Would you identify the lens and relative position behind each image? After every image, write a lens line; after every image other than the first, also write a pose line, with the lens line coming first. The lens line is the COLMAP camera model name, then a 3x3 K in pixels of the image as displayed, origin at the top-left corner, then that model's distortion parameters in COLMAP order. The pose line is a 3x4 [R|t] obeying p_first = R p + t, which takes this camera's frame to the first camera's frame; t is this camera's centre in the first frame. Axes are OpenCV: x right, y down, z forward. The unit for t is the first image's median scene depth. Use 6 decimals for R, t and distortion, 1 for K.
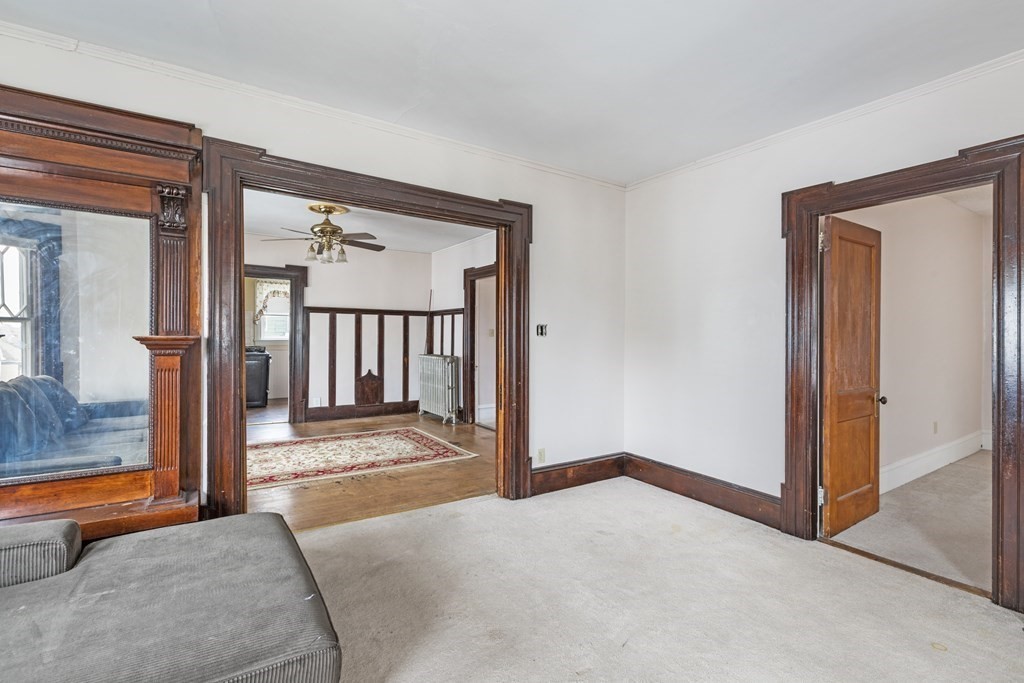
lens RADIAL K [[466.1, 0, 505.4], [0, 466.1, 337.0], [0, 0, 1]] dist [0.005055, -0.001240]
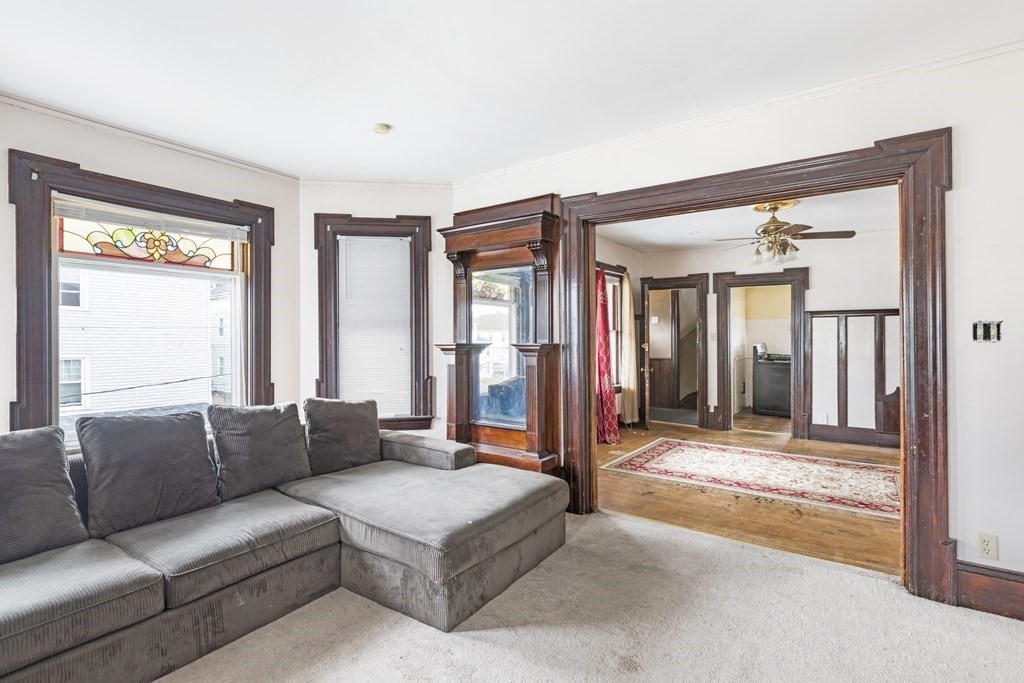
lens RADIAL K [[481.5, 0, 515.6], [0, 481.5, 344.1], [0, 0, 1]] dist [-0.006899, 0.000409]
pose [[0.375584, -0.004059, -0.926780, 0.370463], [0.000309, 0.999991, -0.004254, 0.003419], [0.926788, 0.001311, 0.375582, 0.206541]]
